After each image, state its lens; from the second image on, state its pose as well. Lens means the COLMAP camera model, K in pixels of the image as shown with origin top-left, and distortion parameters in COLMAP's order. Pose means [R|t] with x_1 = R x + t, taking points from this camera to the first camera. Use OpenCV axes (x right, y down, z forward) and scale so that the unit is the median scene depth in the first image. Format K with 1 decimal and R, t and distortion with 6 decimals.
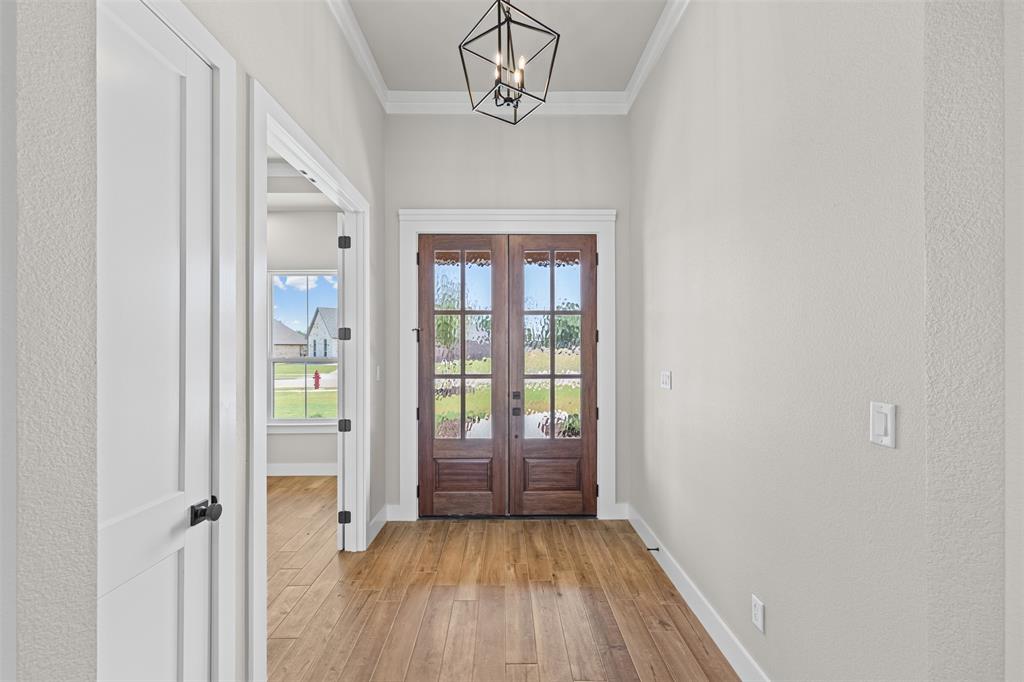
lens RADIAL K [[415.1, 0, 511.8], [0, 415.1, 344.7], [0, 0, 1]] dist [-0.005099, 0.001203]
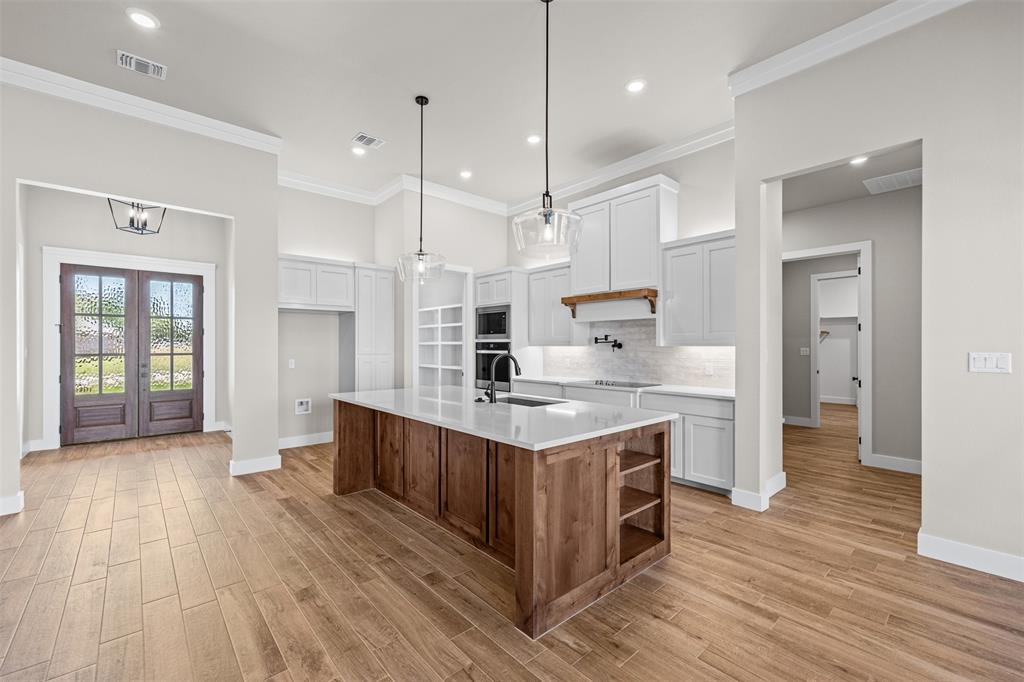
lens RADIAL K [[415.1, 0, 508.0], [0, 415.1, 344.2], [0, 0, 1]] dist [-0.005099, 0.001203]
pose [[0.753710, 0.000948, 0.657207, 0.020033], [-0.000626, 1.000000, -0.000725, 0.034888], [-0.657207, 0.000135, 0.753710, -1.251303]]
